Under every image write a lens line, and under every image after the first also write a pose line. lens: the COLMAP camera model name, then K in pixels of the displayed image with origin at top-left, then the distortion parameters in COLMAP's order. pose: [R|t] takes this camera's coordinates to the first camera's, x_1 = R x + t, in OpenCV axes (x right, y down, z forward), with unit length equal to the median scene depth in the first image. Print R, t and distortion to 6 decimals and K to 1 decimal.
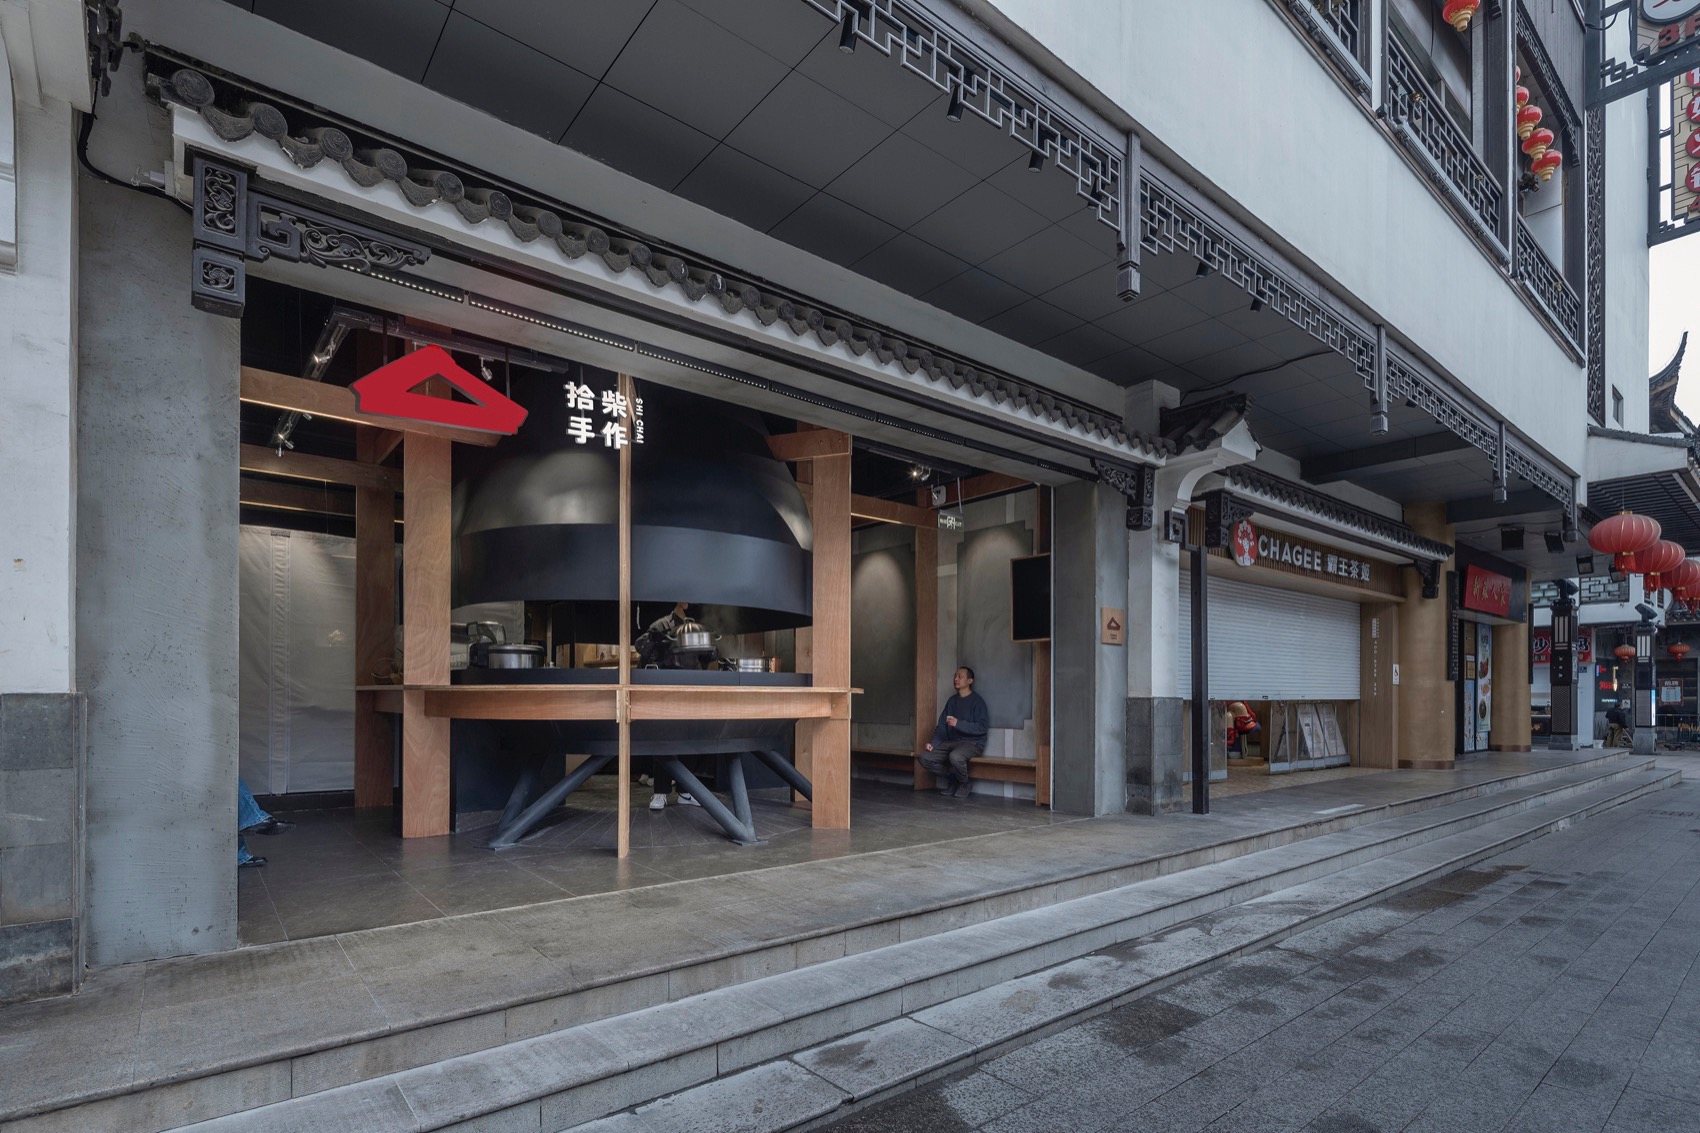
lens RADIAL K [[837.4, 0, 849.1], [0, 837.4, 680.2], [0, 0, 1]] dist [0.001903, 0.000314]
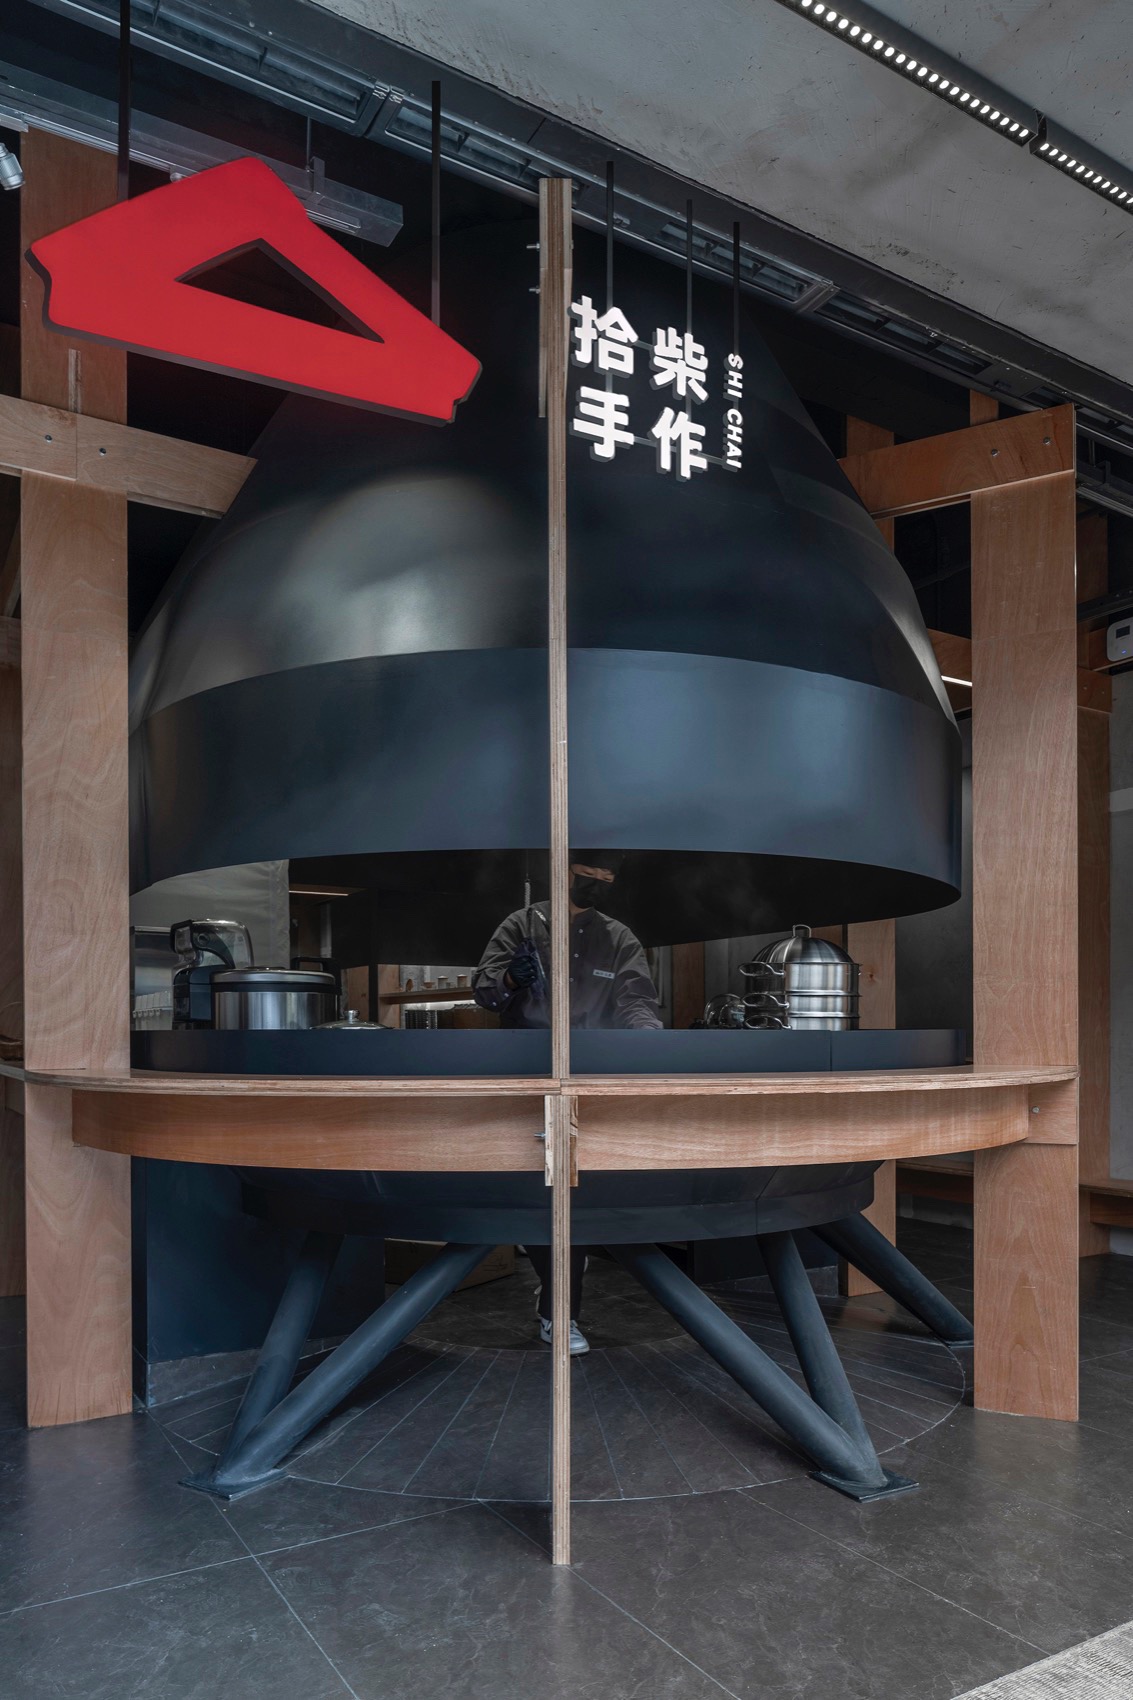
lens RADIAL K [[1174.9, 0, 551.9], [0, 1174.9, 1041.7], [0, 0, 1]] dist [-0.010131, -0.003780]
pose [[0.989075, -0.005642, -0.147304, -0.172549], [0.009721, 0.999588, 0.026990, -0.021161], [0.147091, -0.028127, 0.988723, 0.435332]]
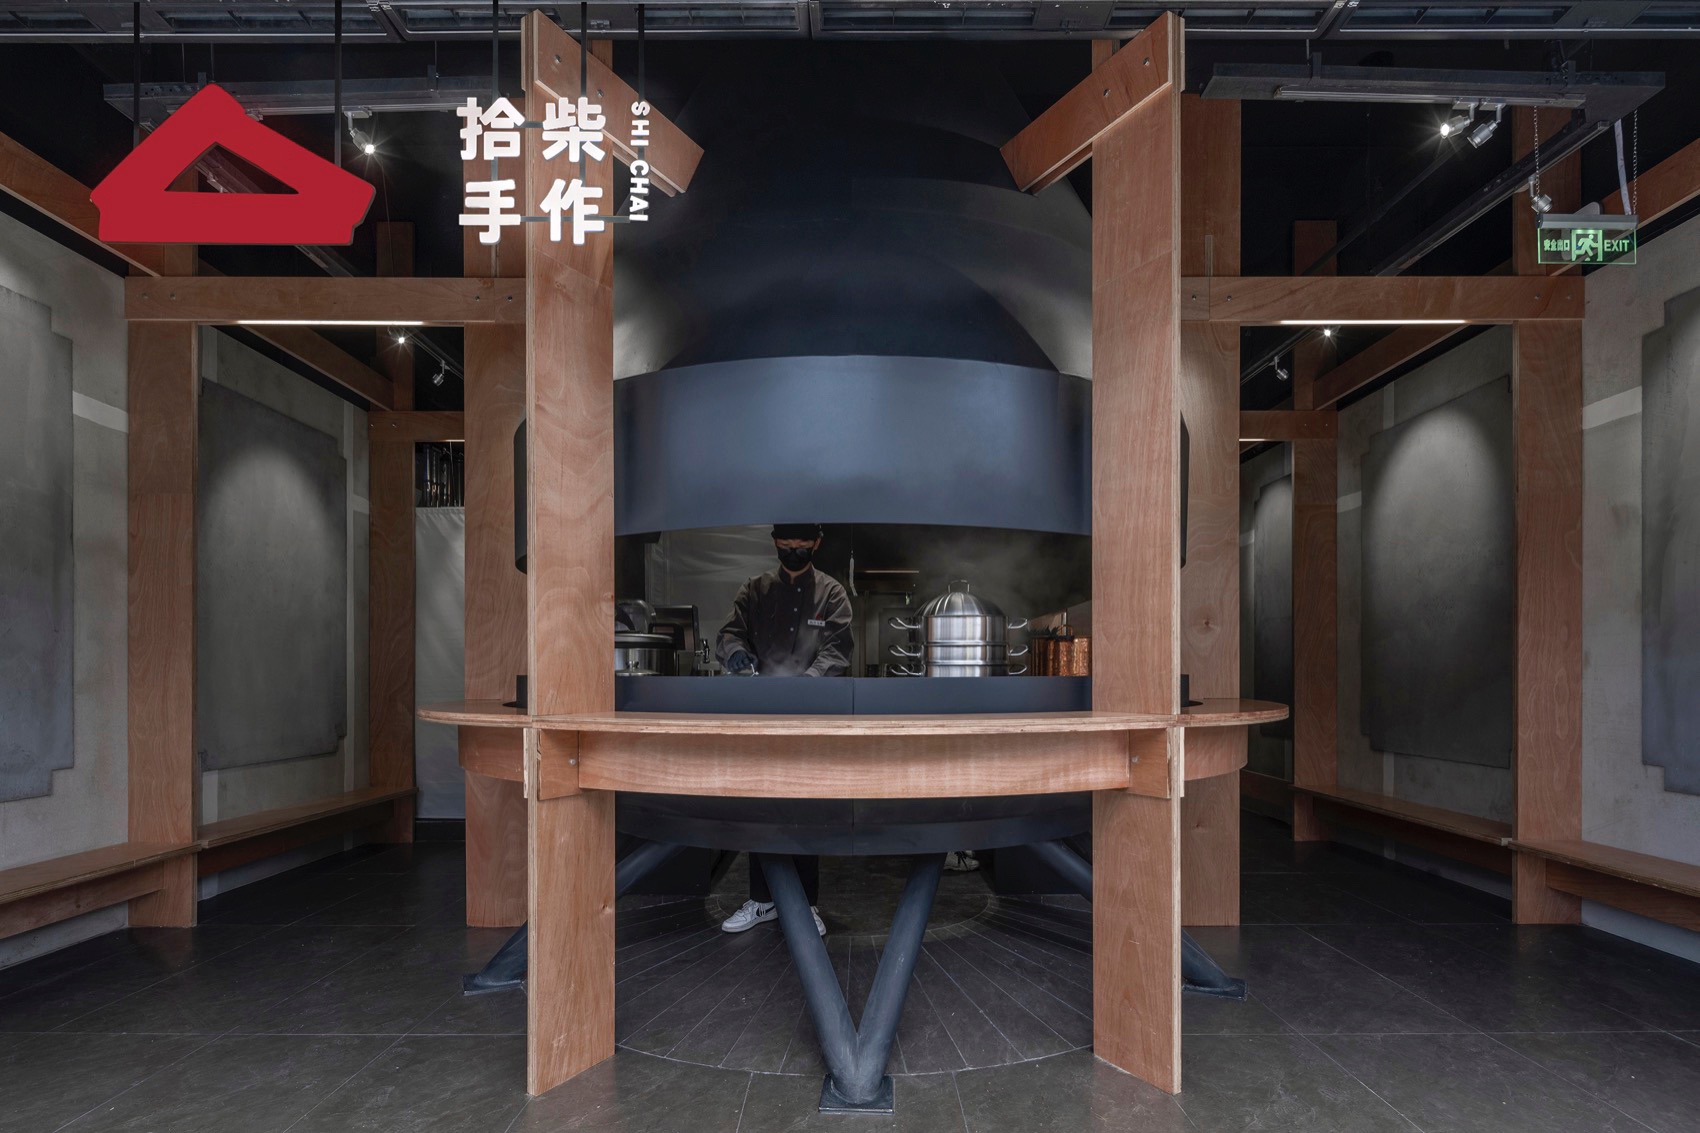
lens RADIAL K [[837.4, 0, 849.1], [0, 837.4, 680.2], [0, 0, 1]] dist [0.001903, 0.000314]
pose [[0.772895, -0.000376, -0.634534, 0.133083], [0.017473, 0.999633, 0.020691, -0.018330], [0.634294, -0.027079, 0.772618, 0.650981]]
